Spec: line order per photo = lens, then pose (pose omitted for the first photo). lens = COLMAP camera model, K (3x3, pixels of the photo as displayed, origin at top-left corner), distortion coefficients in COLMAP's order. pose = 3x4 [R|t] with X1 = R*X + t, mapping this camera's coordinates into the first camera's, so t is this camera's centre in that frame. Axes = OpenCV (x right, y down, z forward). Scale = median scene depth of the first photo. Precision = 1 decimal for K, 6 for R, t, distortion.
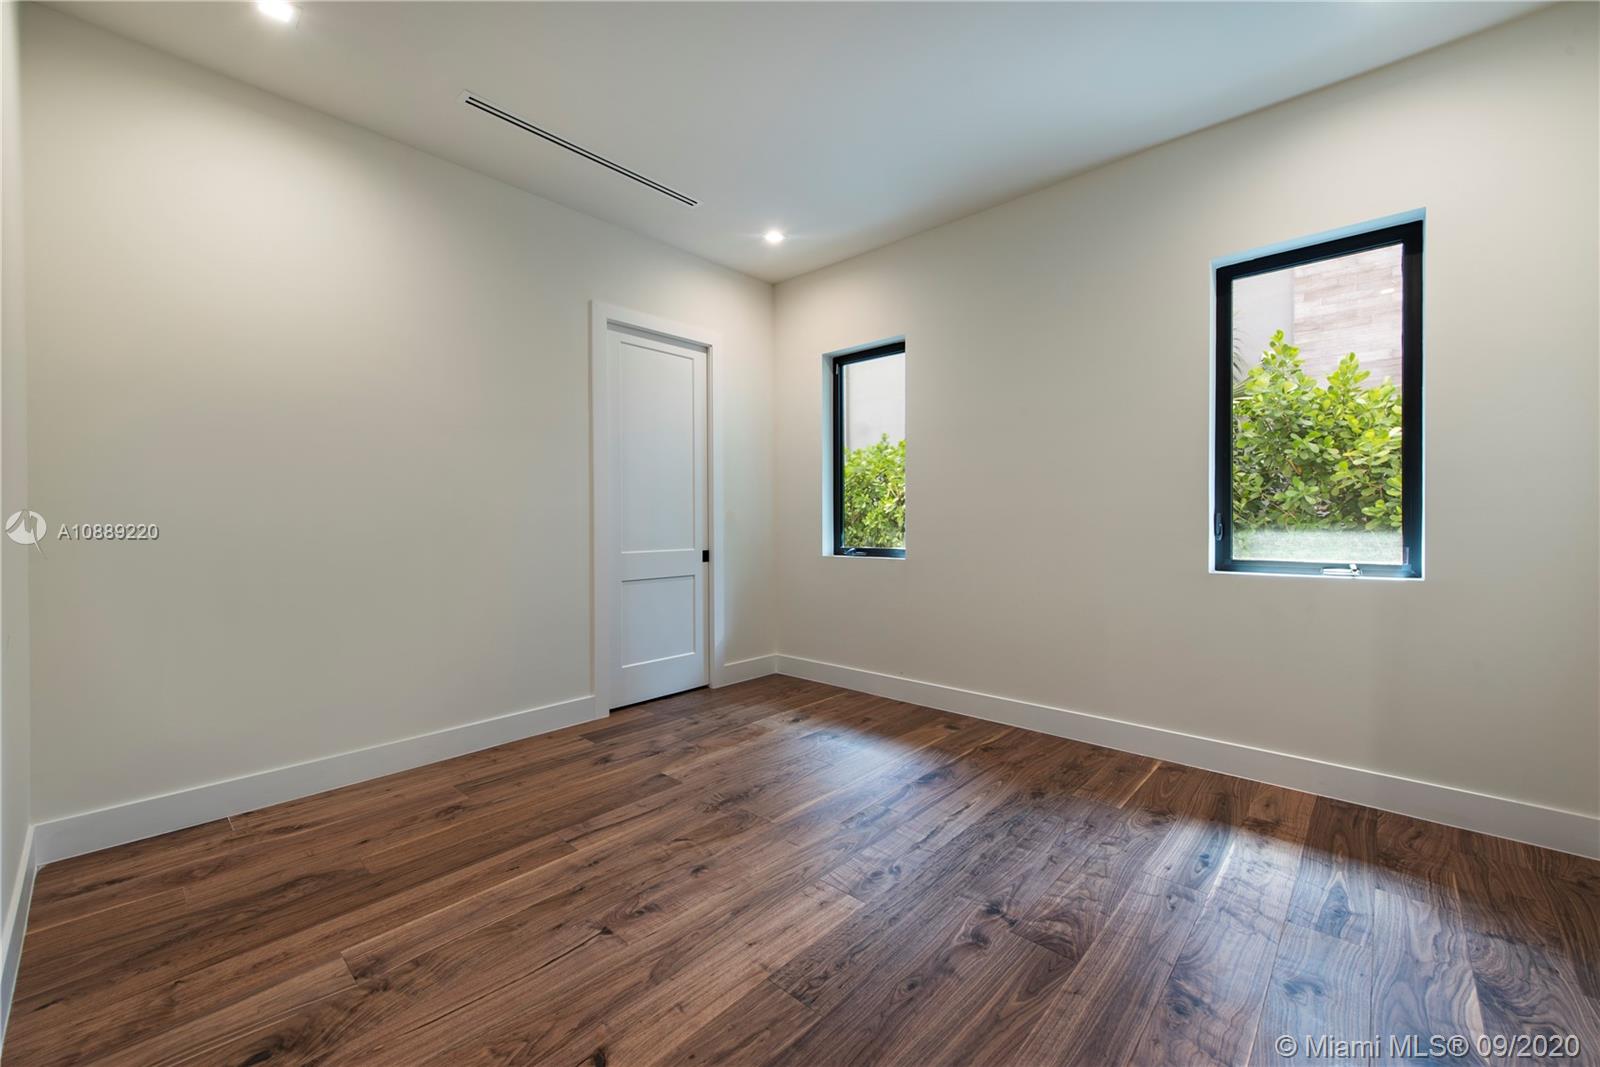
lens RADIAL K [[631.3, 0, 794.8], [0, 631.3, 535.5], [0, 0, 1]] dist [0.015093, -0.000110]
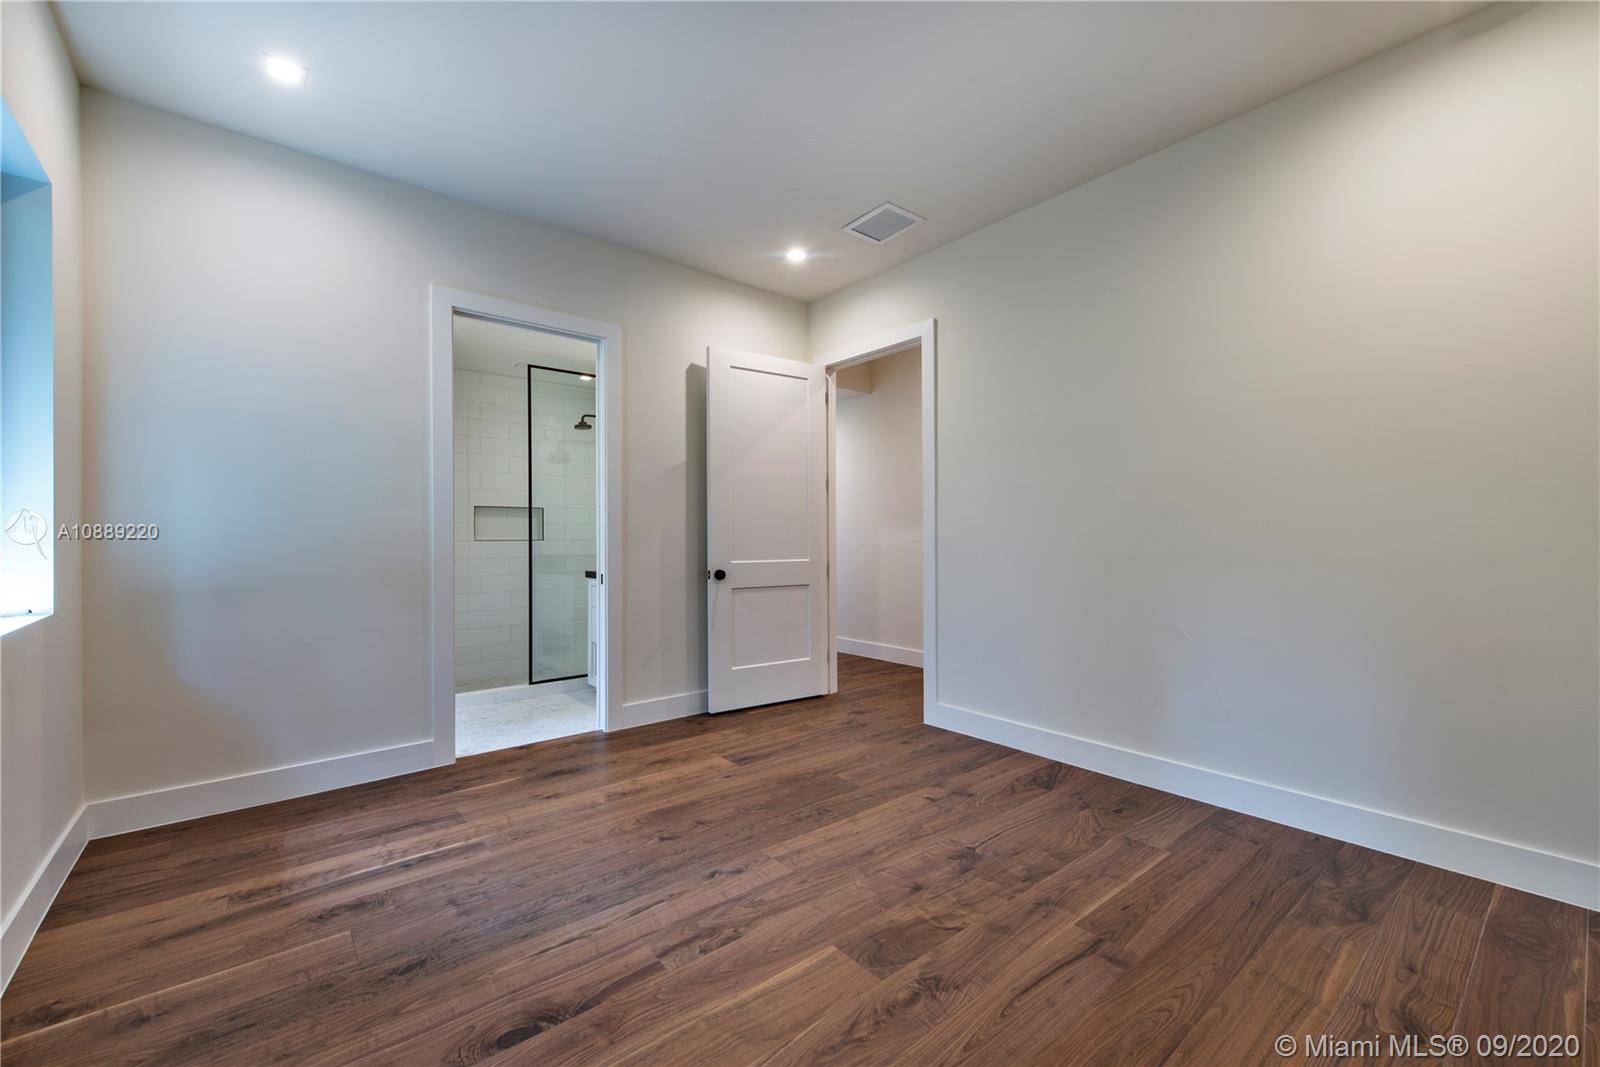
lens RADIAL K [[631.3, 0, 794.8], [0, 631.3, 535.5], [0, 0, 1]] dist [0.015093, -0.000110]
pose [[-0.990639, 0.010899, 0.136072, -0.106592], [0.013651, 0.999720, 0.019306, -0.027674], [-0.135824, 0.020983, -0.990511, 1.941273]]
